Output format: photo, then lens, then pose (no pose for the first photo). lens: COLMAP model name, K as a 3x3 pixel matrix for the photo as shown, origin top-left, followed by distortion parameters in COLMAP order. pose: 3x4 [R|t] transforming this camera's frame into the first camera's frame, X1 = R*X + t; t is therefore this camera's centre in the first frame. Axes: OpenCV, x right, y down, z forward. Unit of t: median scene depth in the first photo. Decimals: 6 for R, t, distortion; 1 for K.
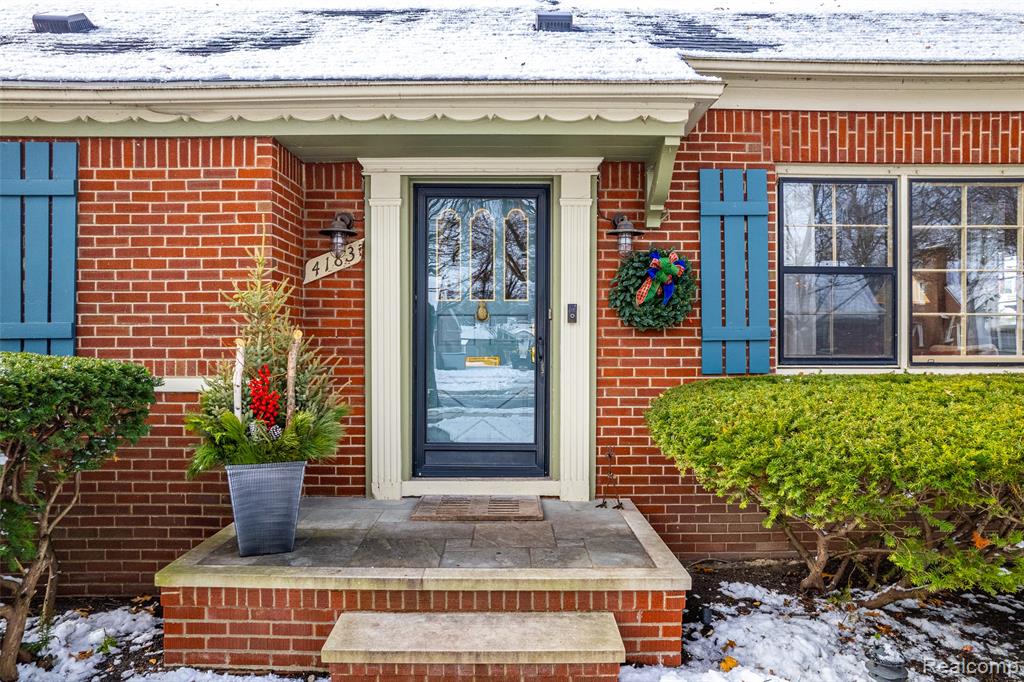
lens RADIAL K [[664.5, 0, 512.0], [0, 664.5, 341.0], [0, 0, 1]] dist [-0.050395, -0.000646]
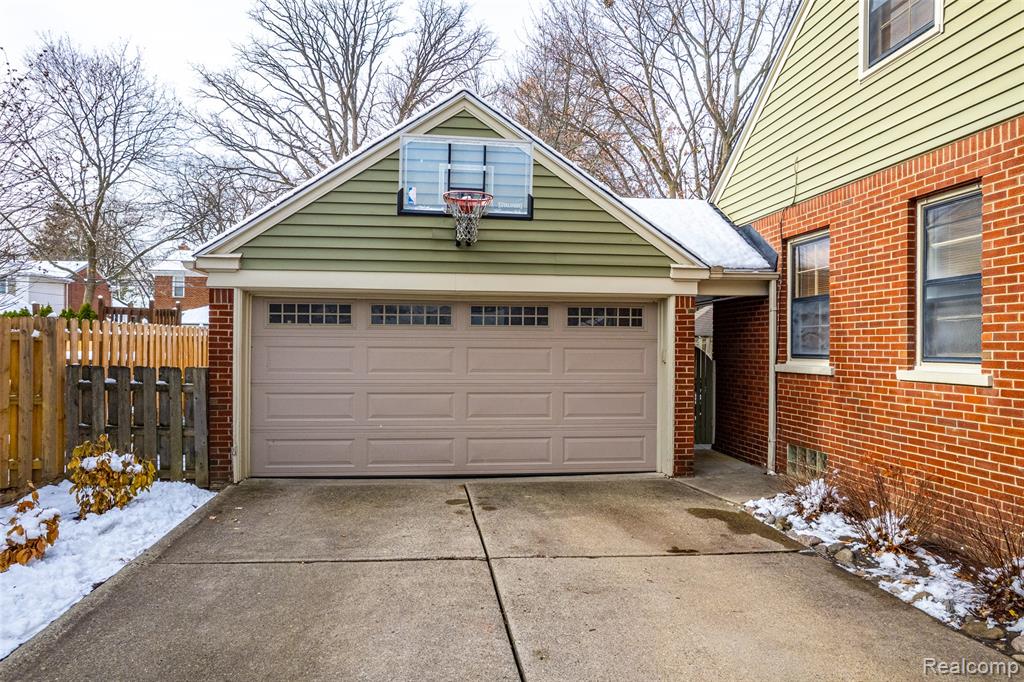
lens RADIAL K [[670.0, 0, 518.2], [0, 670.0, 340.9], [0, 0, 1]] dist [-0.079468, 0.063579]
pose [[0.994301, 0.010199, 0.106121, -2.308875], [-0.010084, 0.999948, -0.001620, 0.000658], [-0.106132, 0.000541, 0.994352, 0.766655]]
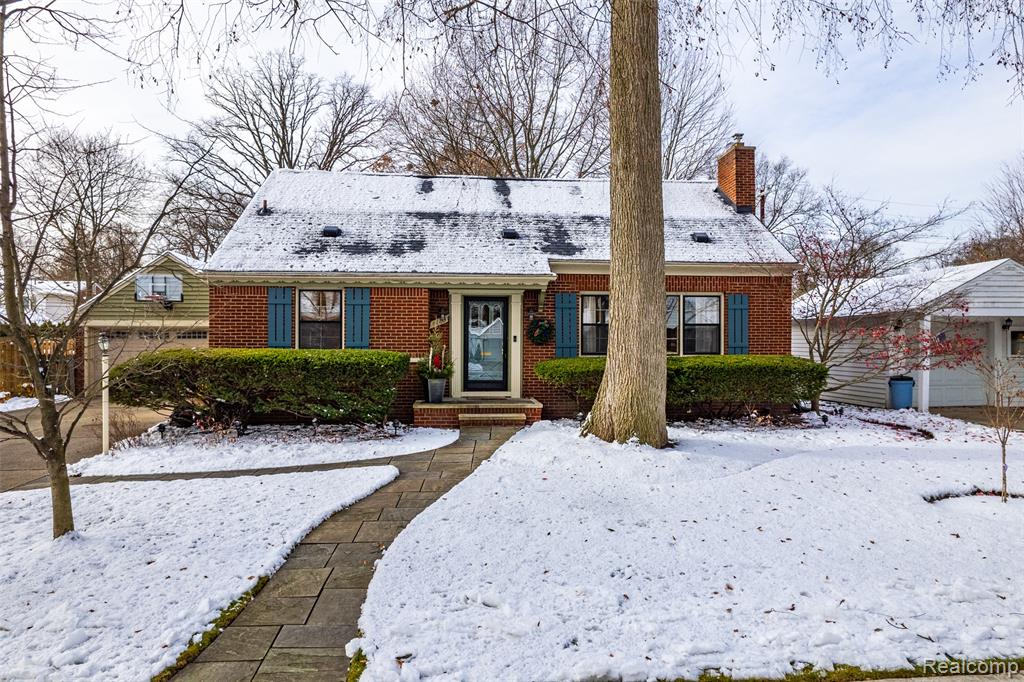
lens RADIAL K [[650.1, 0, 512.0], [0, 650.1, 341.0], [0, 0, 1]] dist [-0.072718, 0.058299]
pose [[0.996833, 0.002233, 0.079495, -0.181231], [-0.002223, 0.999998, -0.000219, -0.031251], [-0.079495, 0.000042, 0.996835, -2.229976]]
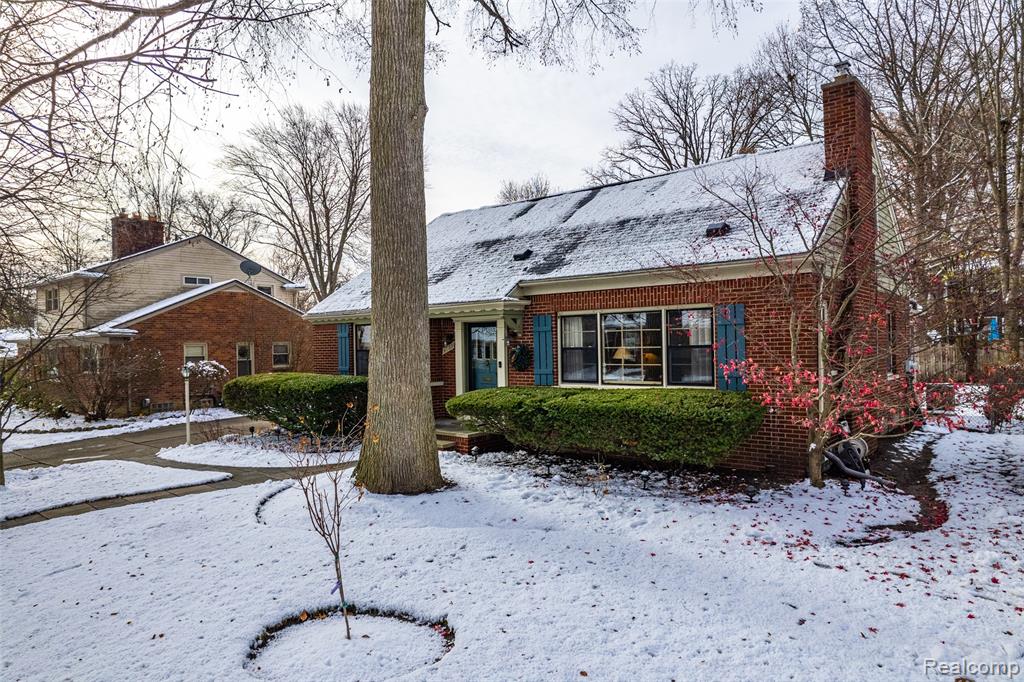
lens RADIAL K [[650.1, 0, 512.0], [0, 650.1, 341.0], [0, 0, 1]] dist [-0.072718, 0.058299]
pose [[0.758004, -0.017004, -0.652028, 2.257309], [0.019894, 0.999798, -0.002947, -0.150530], [0.651946, -0.010738, 0.758189, -1.364999]]
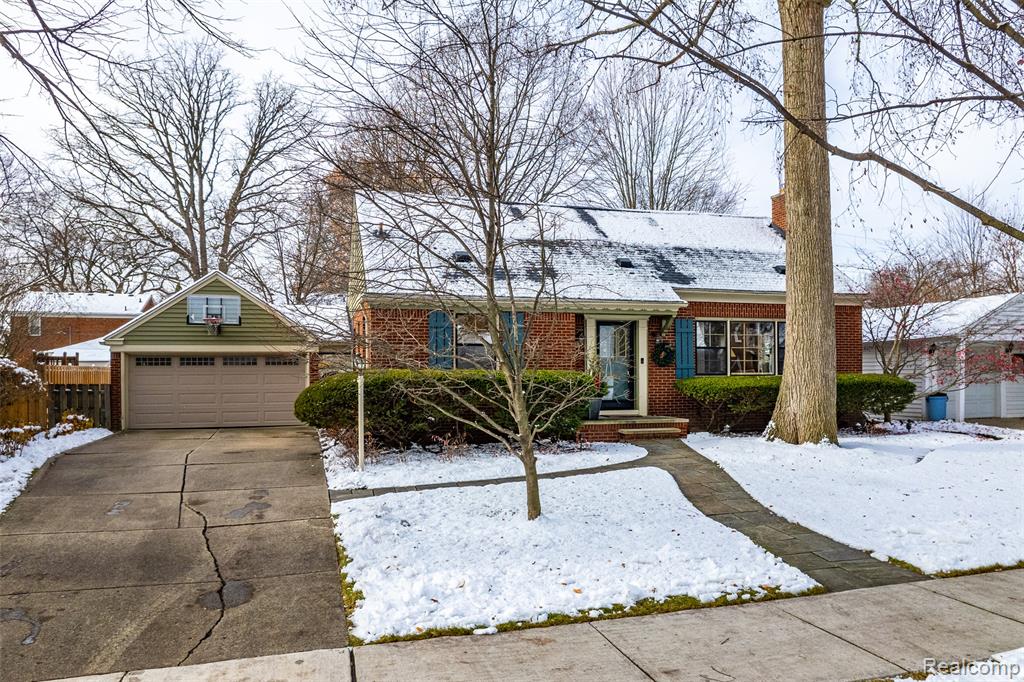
lens RADIAL K [[720.1, 0, 532.1], [0, 720.1, 375.0], [0, 0, 1]] dist [-0.049677, 0.001559]
pose [[0.961551, -0.006200, 0.274557, -1.565131], [0.005685, 0.999980, 0.002673, 0.019911], [-0.274568, -0.001010, 0.961567, -2.566338]]
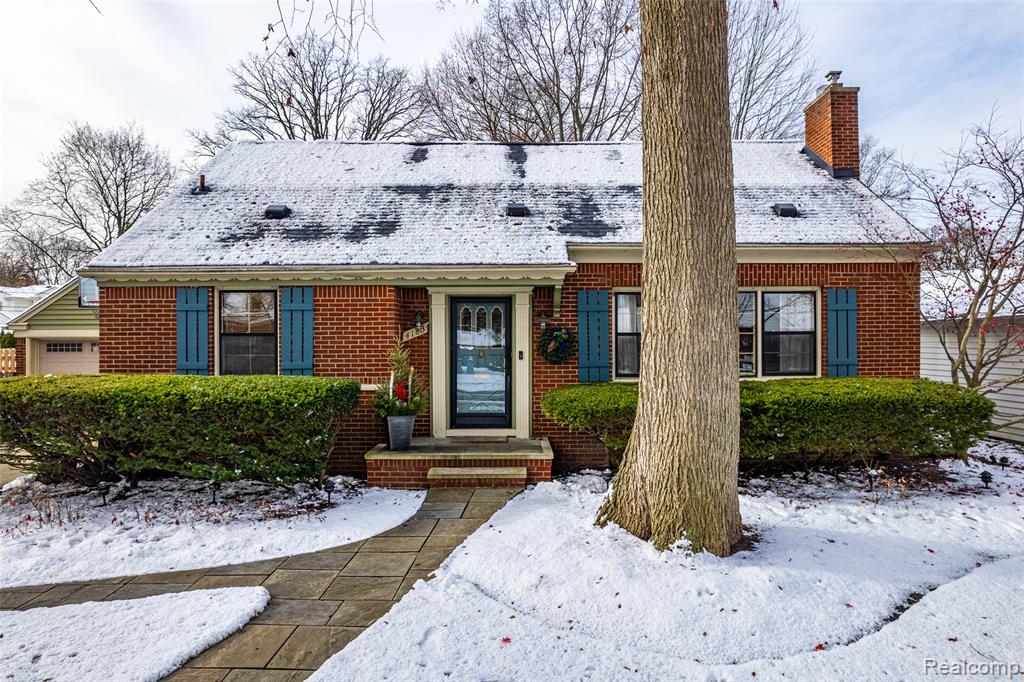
lens RADIAL K [[670.0, 0, 518.2], [0, 670.0, 340.9], [0, 0, 1]] dist [-0.079468, 0.063579]
pose [[0.999985, -0.004540, -0.002993, 0.093558], [0.004538, 0.999989, -0.000863, -0.093704], [0.002997, 0.000849, 0.999995, -1.363052]]
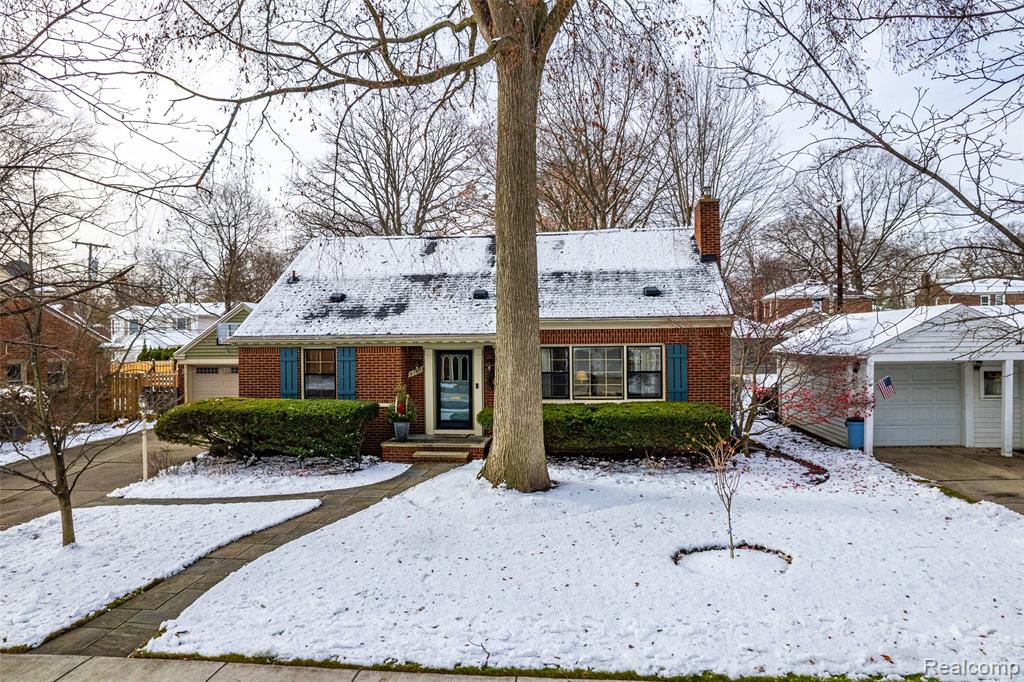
lens RADIAL K [[650.1, 0, 512.0], [0, 650.1, 341.0], [0, 0, 1]] dist [-0.072718, 0.058299]
pose [[0.991652, -0.010153, -0.128544, 0.810534], [0.010240, 0.999948, 0.000013, -0.312182], [0.128537, -0.001329, 0.991704, -2.800048]]
